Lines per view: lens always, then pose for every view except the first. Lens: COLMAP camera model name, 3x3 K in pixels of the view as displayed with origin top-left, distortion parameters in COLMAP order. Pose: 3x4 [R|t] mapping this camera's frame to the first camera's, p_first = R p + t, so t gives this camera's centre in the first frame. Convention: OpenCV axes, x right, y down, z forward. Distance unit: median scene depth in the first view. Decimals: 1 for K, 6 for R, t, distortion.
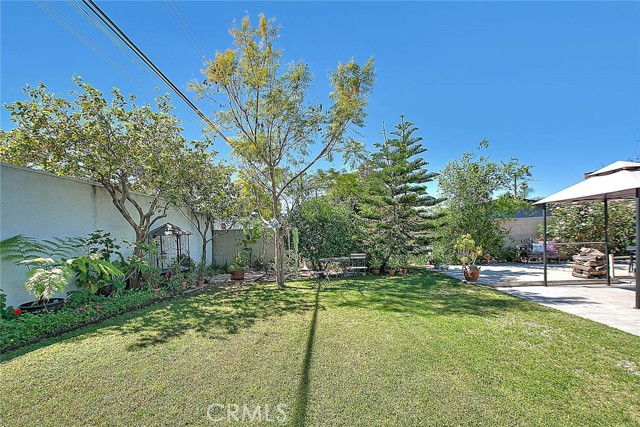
lens RADIAL K [[258.7, 0, 296.5], [0, 258.7, 238.5], [0, 0, 1]] dist [-0.001504, -0.001401]
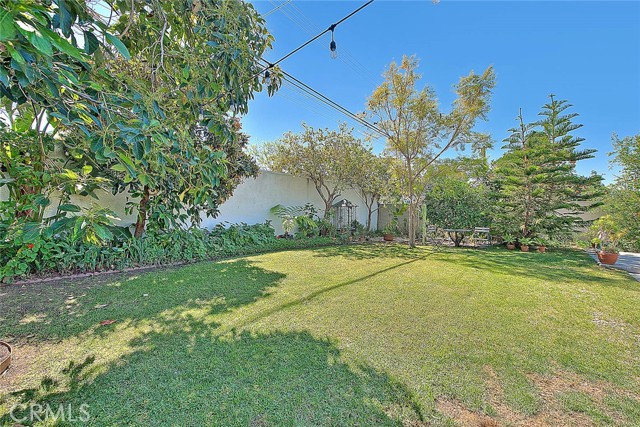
lens RADIAL K [[258.7, 0, 322.1], [0, 258.7, 211.8], [0, 0, 1]] dist [-0.001504, -0.001401]
pose [[0.810255, 0.044334, -0.584398, 0.370001], [-0.044112, 0.998920, 0.014620, 0.001420], [0.584415, 0.013933, 0.811335, -0.416558]]
